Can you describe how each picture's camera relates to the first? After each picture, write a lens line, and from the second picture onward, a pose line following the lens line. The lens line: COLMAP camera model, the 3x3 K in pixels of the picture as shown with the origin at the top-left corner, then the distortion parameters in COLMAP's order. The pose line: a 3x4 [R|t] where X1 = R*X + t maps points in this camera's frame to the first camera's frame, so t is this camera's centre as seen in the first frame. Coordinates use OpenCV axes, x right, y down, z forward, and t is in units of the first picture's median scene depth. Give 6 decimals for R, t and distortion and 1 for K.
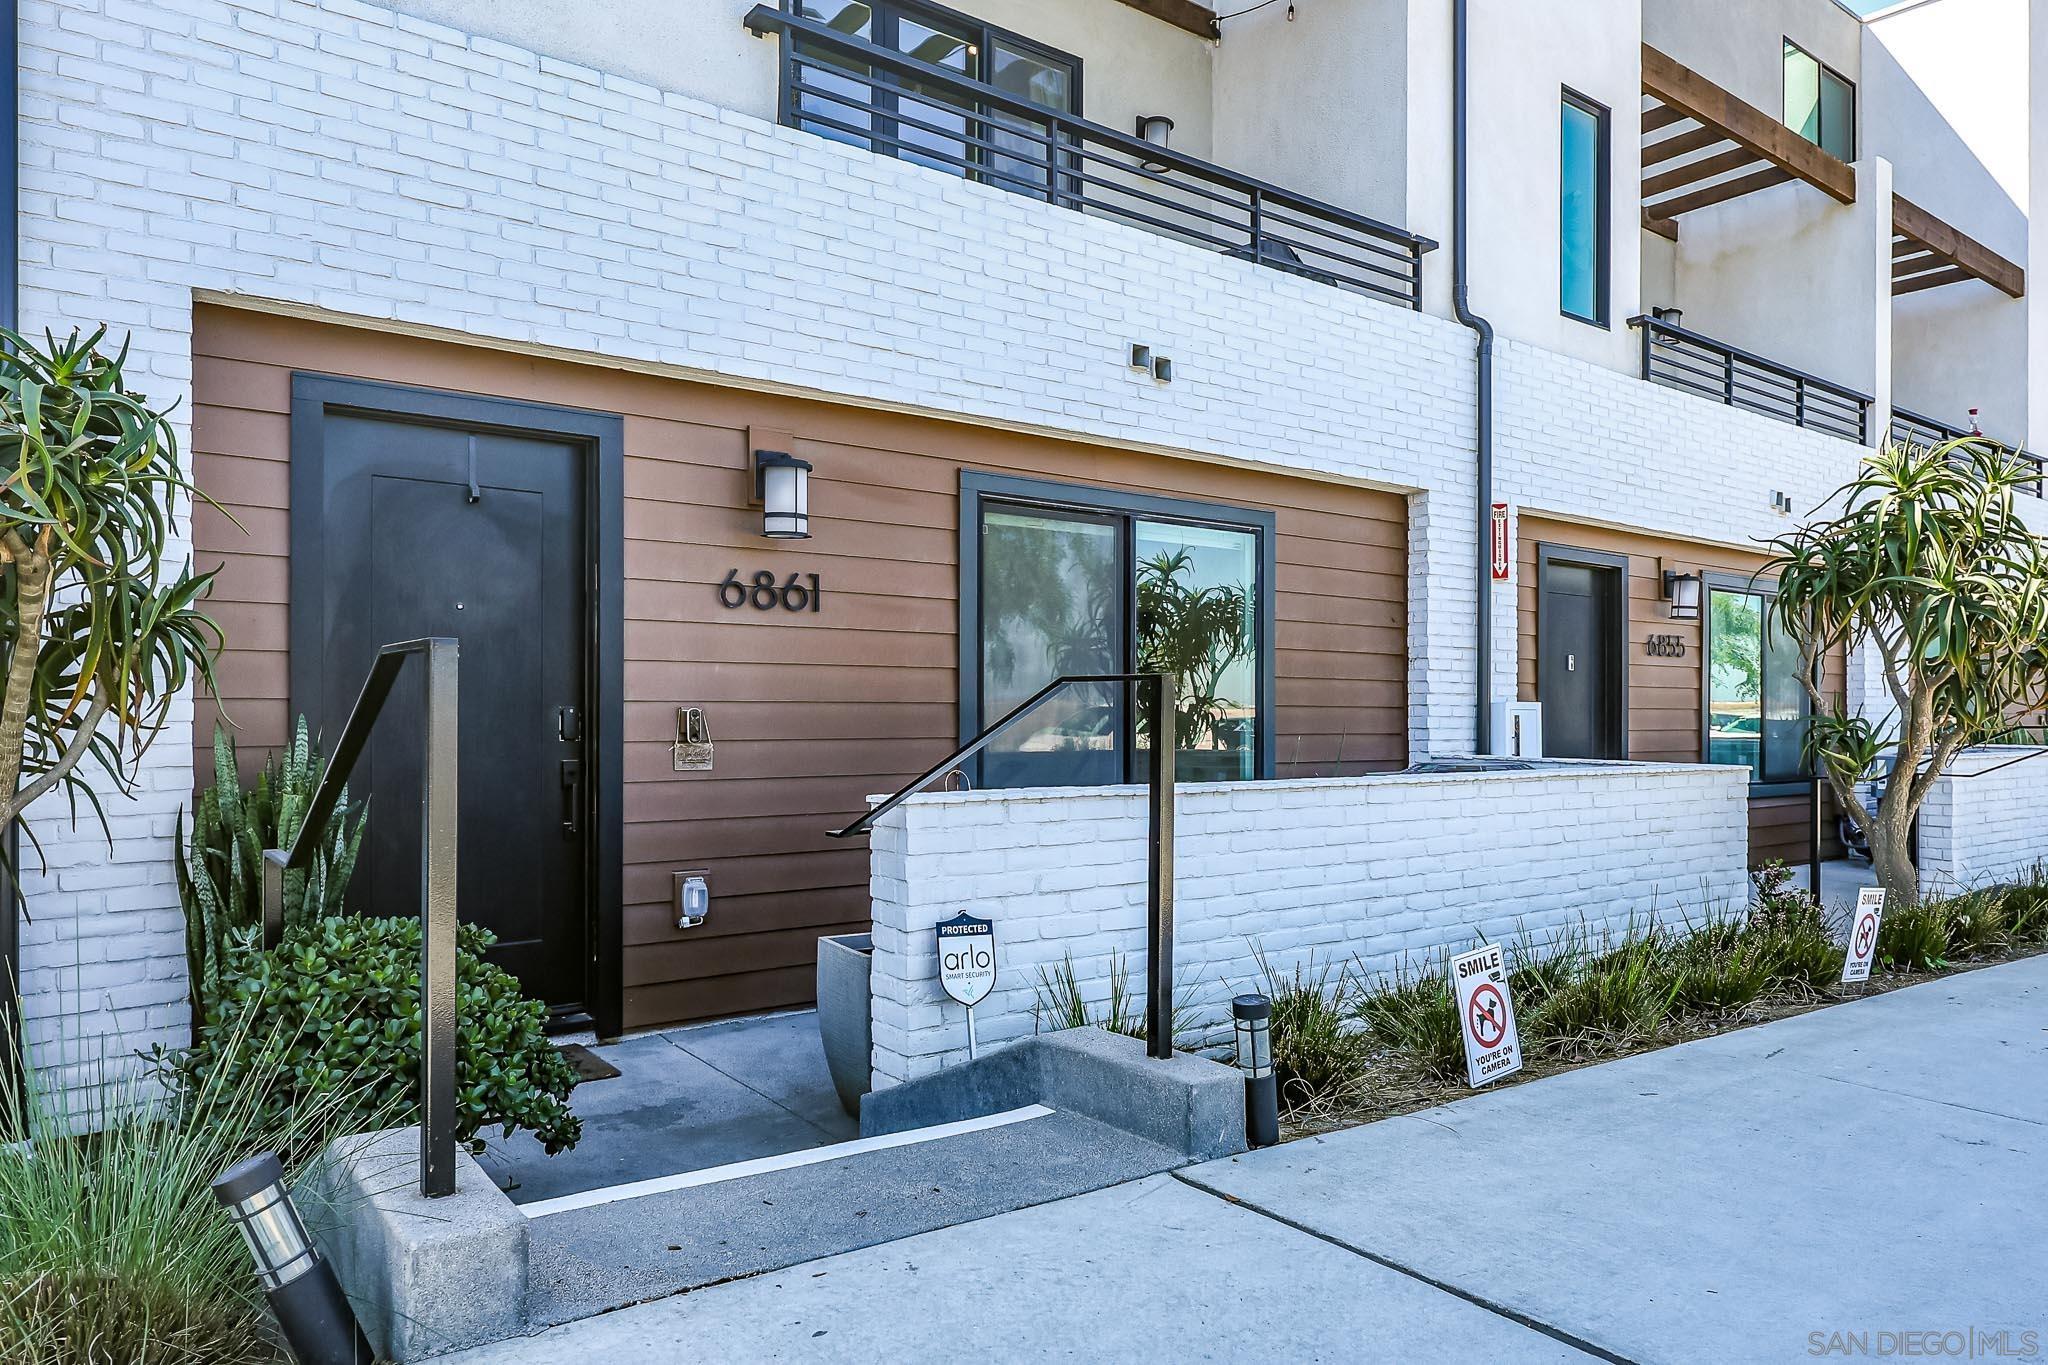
lens RADIAL K [[1315.6, 0, 1034.4], [0, 1315.6, 722.0], [0, 0, 1]] dist [-0.002294, 0.001835]
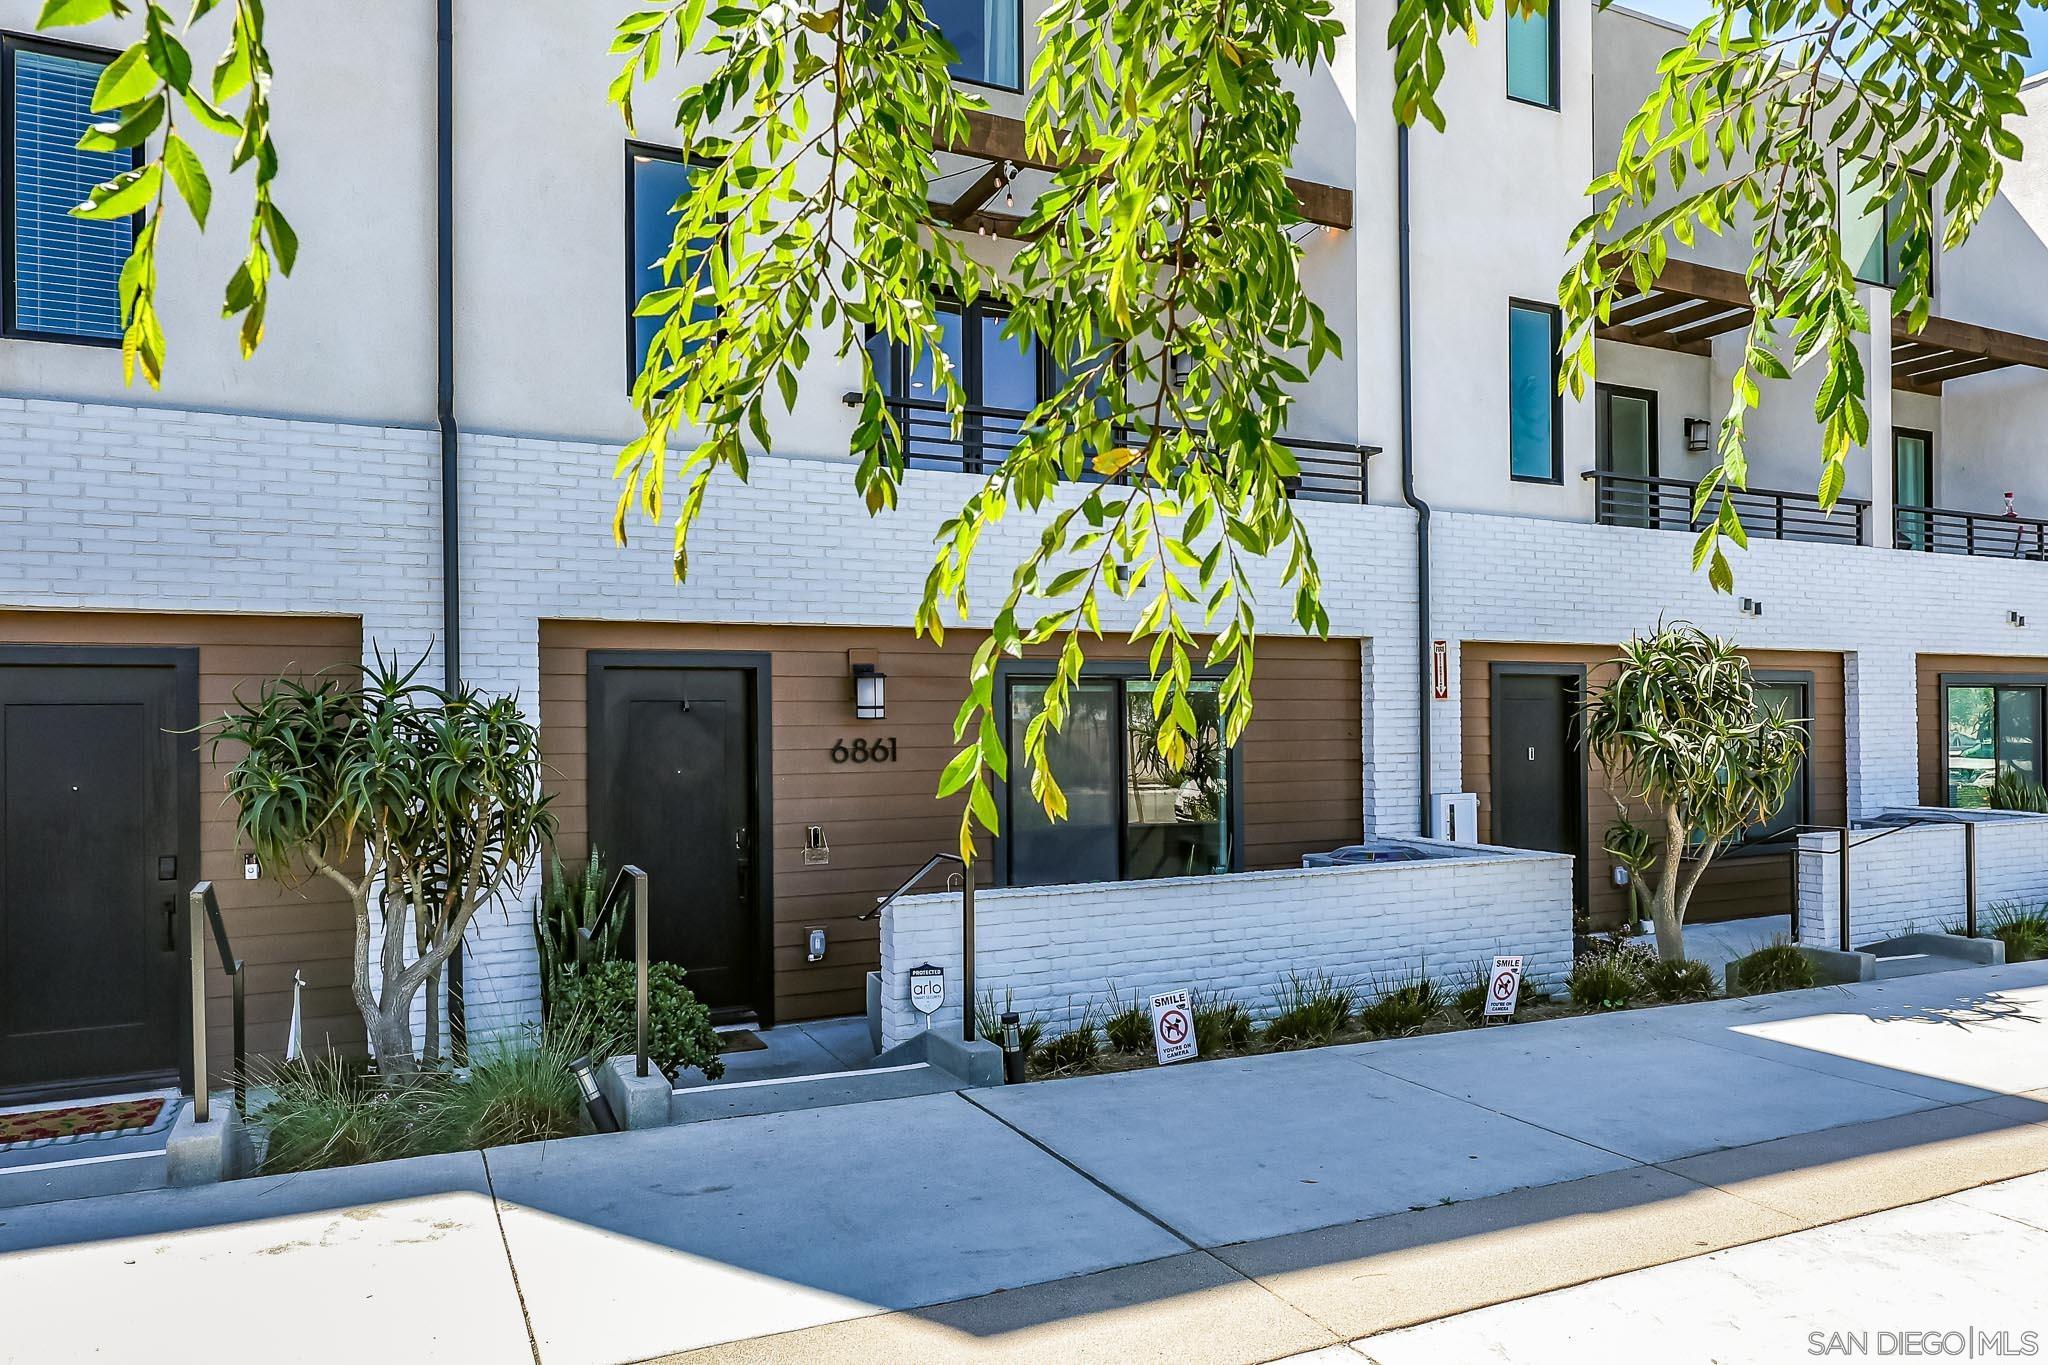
lens RADIAL K [[1317.2, 0, 1038.0], [0, 1317.2, 730.6], [0, 0, 1]] dist [-0.005482, -0.000356]
pose [[0.983167, -0.009484, -0.182464, 0.319477], [0.009747, 0.999952, 0.000547, -0.131189], [0.182450, -0.002316, 0.983212, -0.570924]]
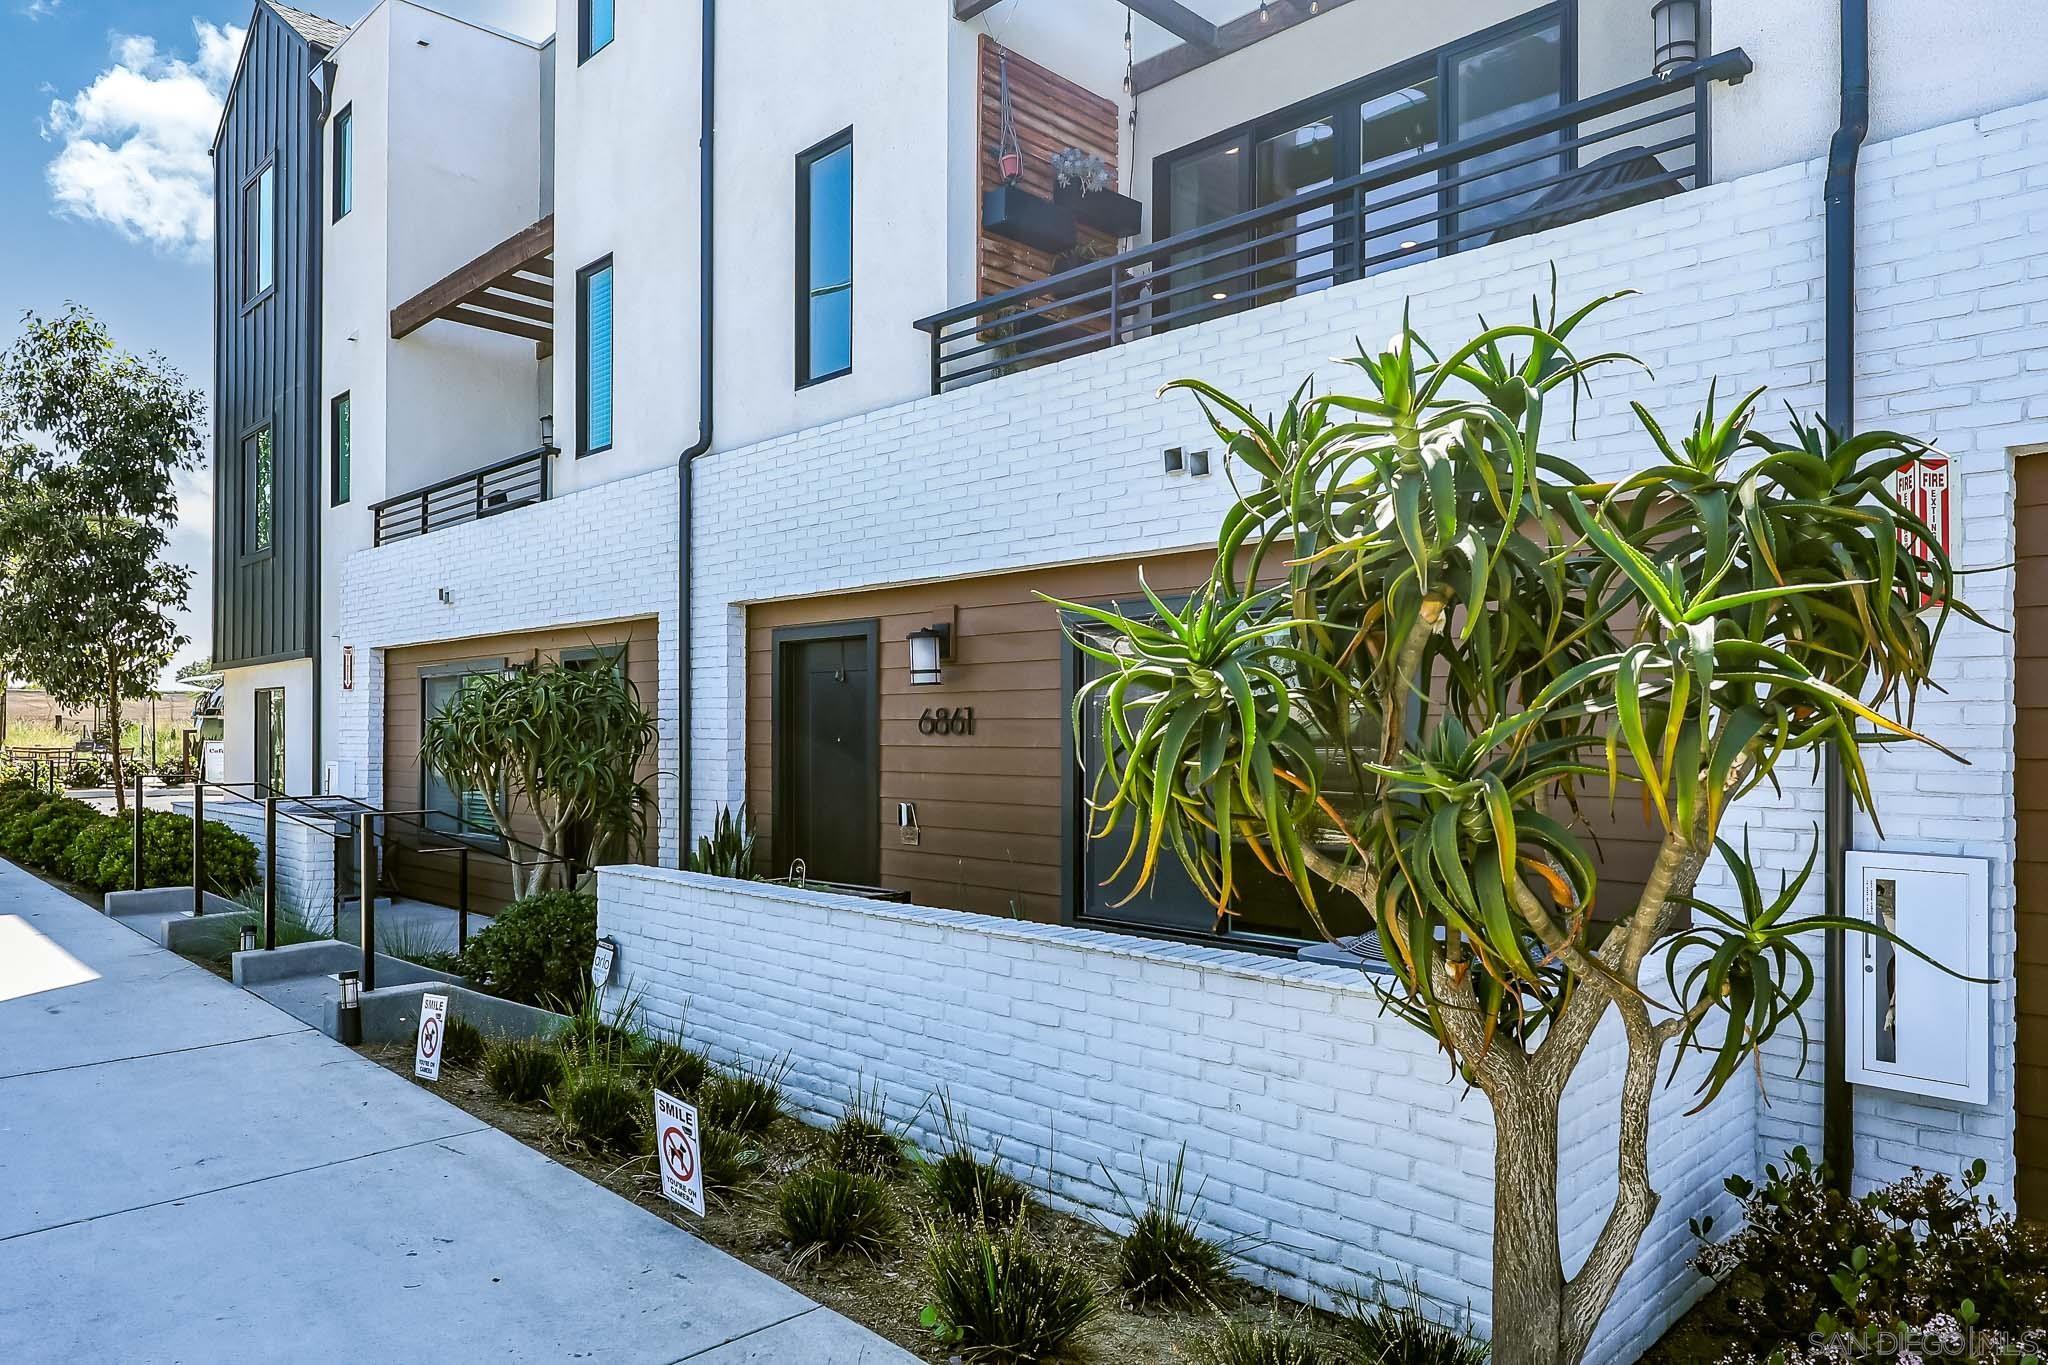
lens RADIAL K [[1315.6, 0, 1034.4], [0, 1315.6, 722.0], [0, 0, 1]] dist [-0.002294, 0.001835]
pose [[0.156083, -0.010395, -0.987689, 1.281822], [-0.008222, 0.999896, -0.011823, -0.089242], [0.987710, 0.009966, 0.155981, 0.933186]]
